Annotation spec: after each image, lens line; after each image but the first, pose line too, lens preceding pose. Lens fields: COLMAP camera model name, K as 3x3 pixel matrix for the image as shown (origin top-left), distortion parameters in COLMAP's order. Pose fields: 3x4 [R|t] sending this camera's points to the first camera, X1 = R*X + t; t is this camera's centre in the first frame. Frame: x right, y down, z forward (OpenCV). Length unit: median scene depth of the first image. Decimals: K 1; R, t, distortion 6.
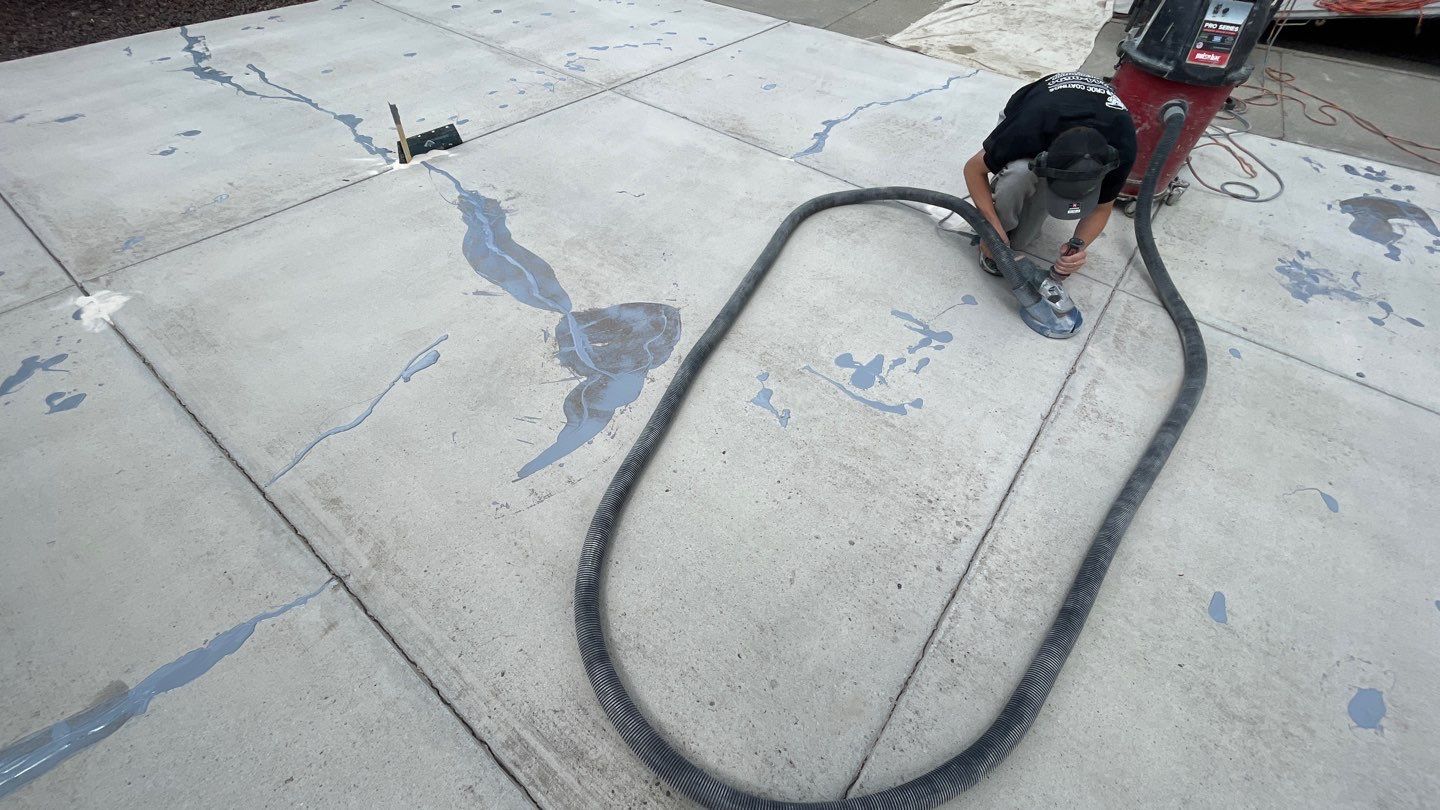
lens RADIAL K [[574.7, 0, 722.4], [0, 574.7, 409.0], [0, 0, 1]] dist [0.000842, -0.000449]
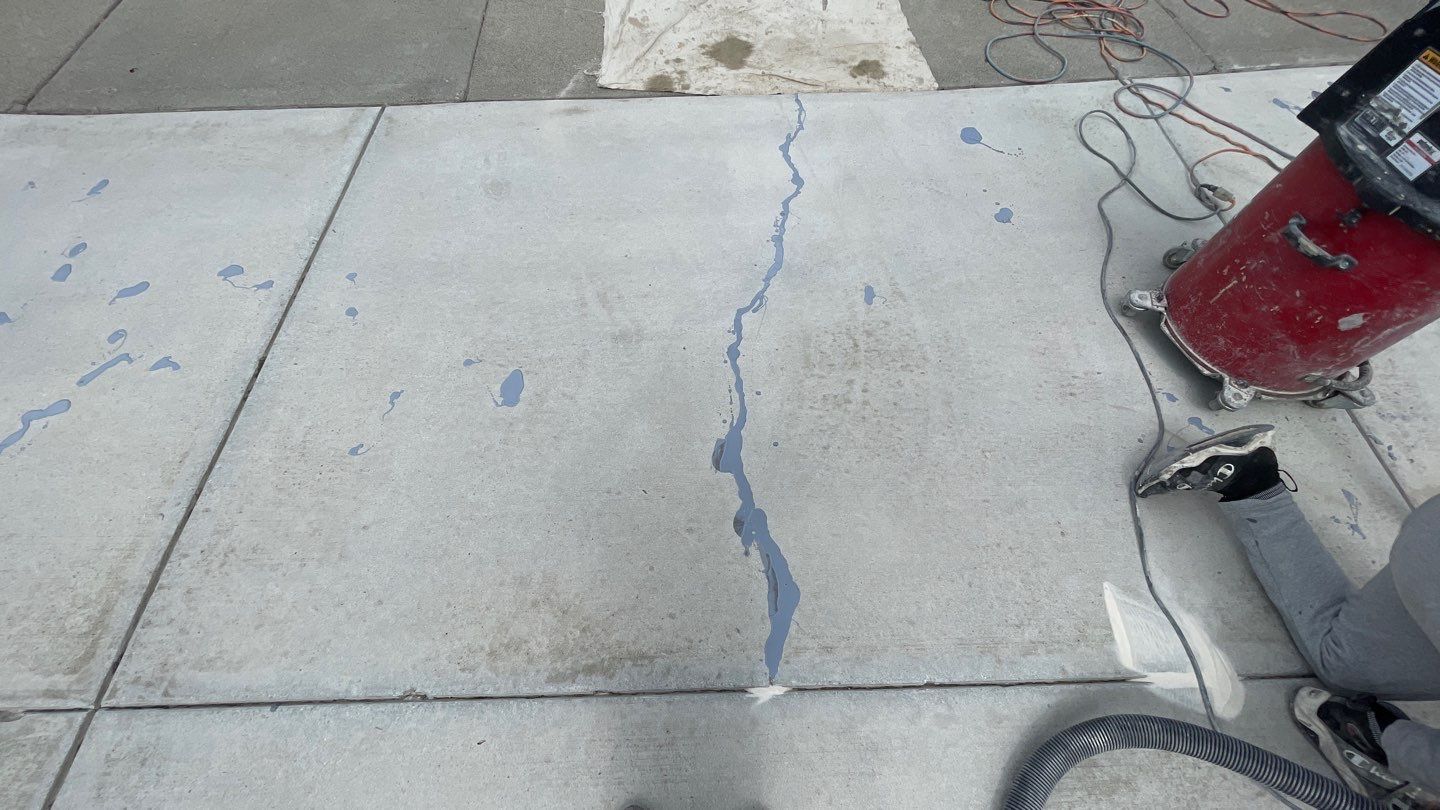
lens RADIAL K [[574.7, 0, 719.0], [0, 574.7, 407.2], [0, 0, 1]] dist [0.000842, -0.000449]
pose [[0.774511, -0.554865, 0.303738, 0.101680], [0.473932, 0.827035, 0.302327, -0.947491], [-0.418953, -0.090204, 0.903516, 0.884643]]
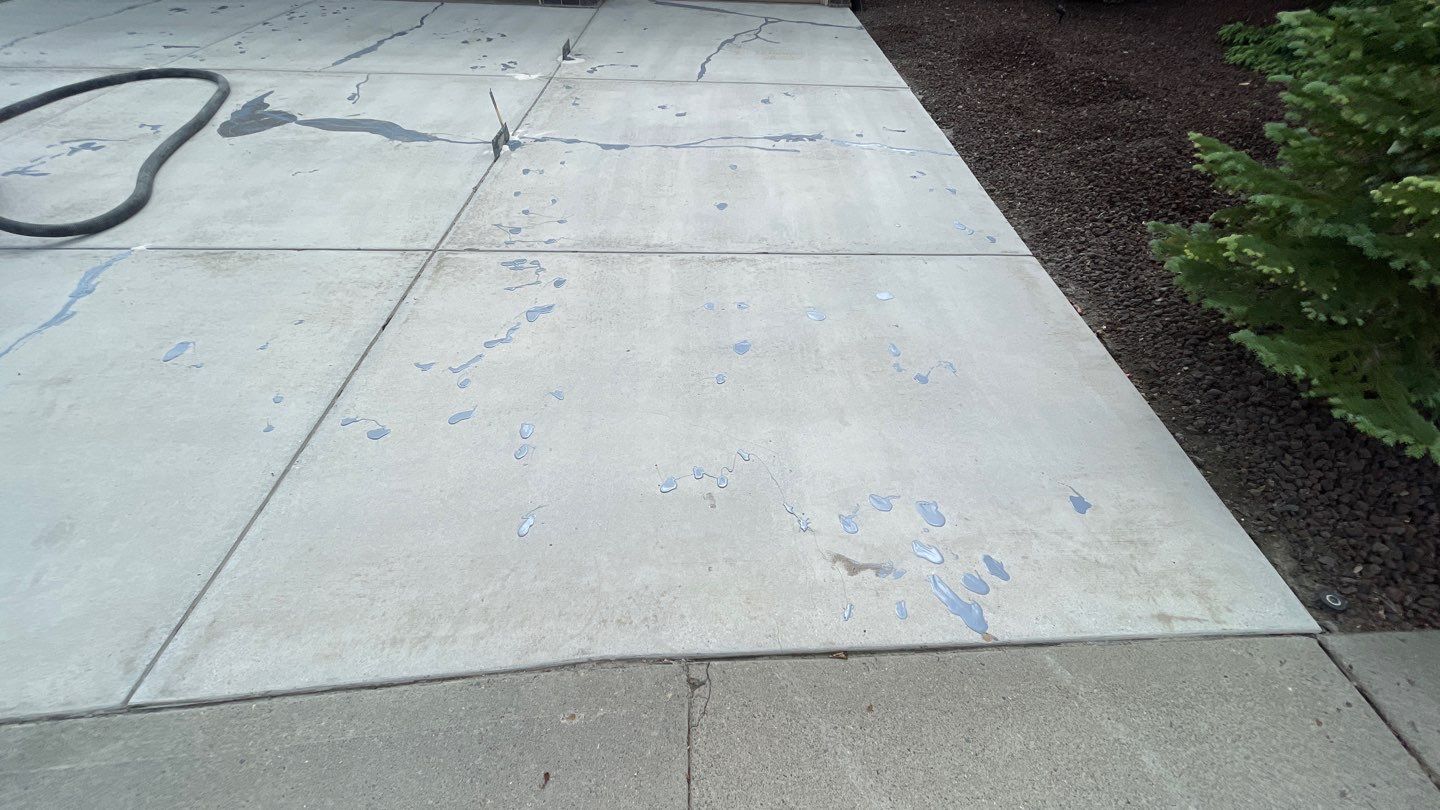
lens RADIAL K [[574.7, 0, 722.8], [0, 574.7, 402.6], [0, 0, 1]] dist [0.000842, -0.000449]
pose [[-0.769752, 0.400870, -0.496775, -0.050690], [-0.516487, 0.066218, 0.853731, -2.104167], [0.375130, 0.913739, 0.156073, 1.839036]]
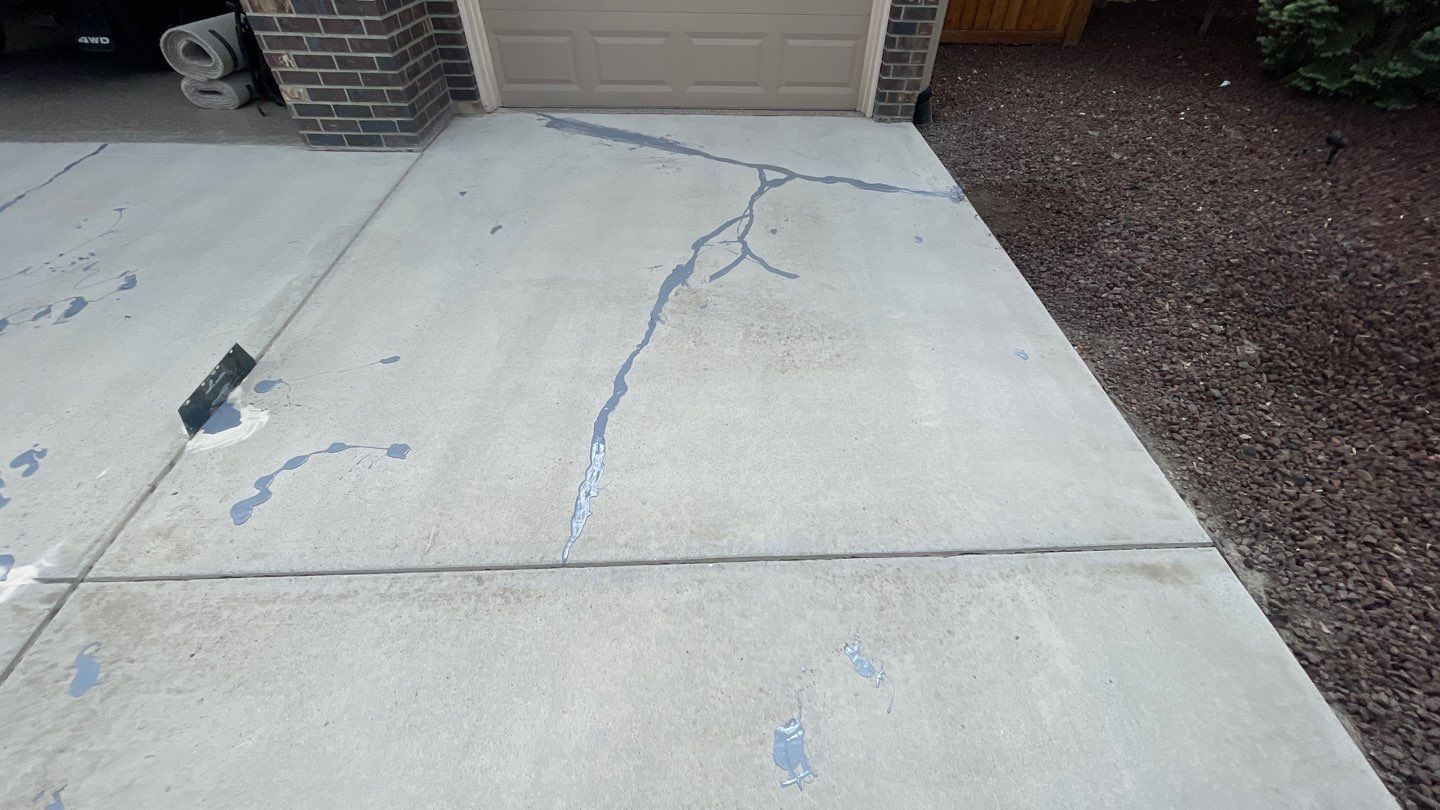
lens RADIAL K [[574.7, 0, 722.7], [0, 574.7, 408.7], [0, 0, 1]] dist [0.000842, -0.000449]
pose [[-0.750515, 0.429873, -0.501933, -1.301810], [-0.529941, 0.062292, 0.845744, -1.067474], [0.394828, 0.900738, 0.181057, 0.905911]]
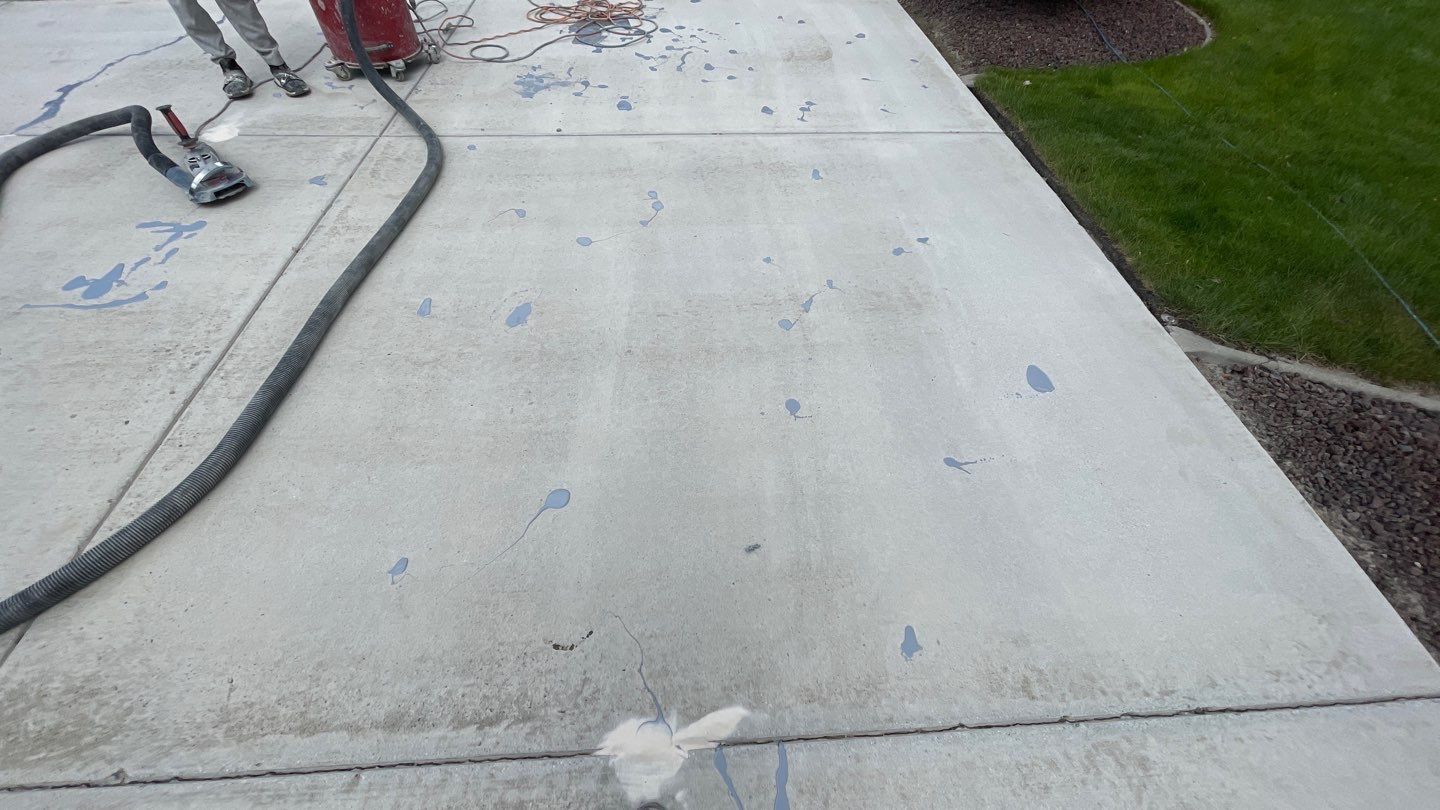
lens RADIAL K [[574.7, 0, 723.4], [0, 574.7, 411.0], [0, 0, 1]] dist [0.000842, -0.000449]
pose [[0.744539, -0.523988, 0.413641, 0.452130], [0.506309, 0.847058, 0.161690, 0.436828], [-0.435102, 0.089046, 0.895967, -0.293490]]
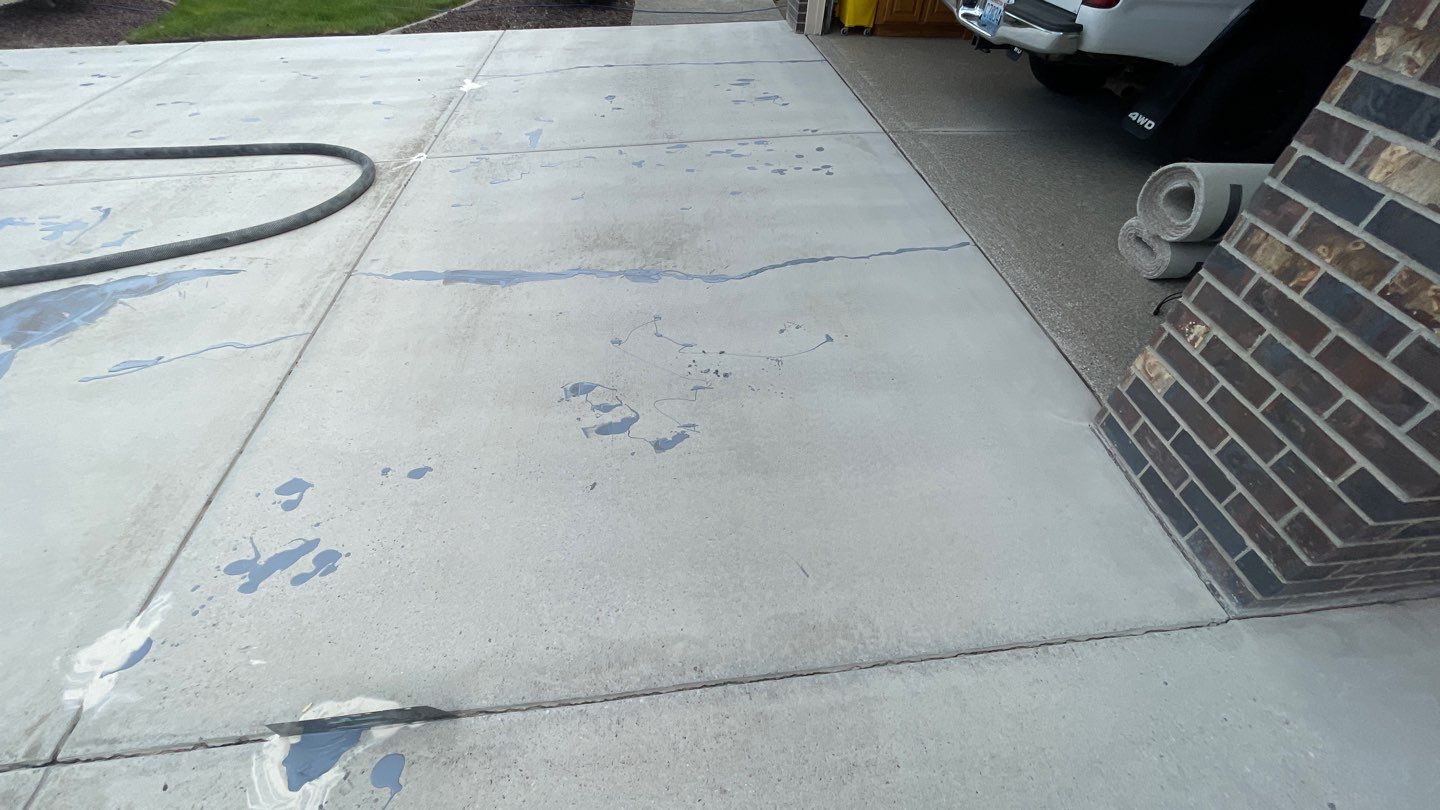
lens RADIAL K [[574.7, 0, 730.4], [0, 574.7, 409.2], [0, 0, 1]] dist [0.000842, -0.000449]
pose [[-0.711369, -0.525466, 0.466733, -1.515354], [0.515145, 0.061916, 0.854863, -0.340281], [-0.478100, 0.848559, 0.226646, 0.251978]]
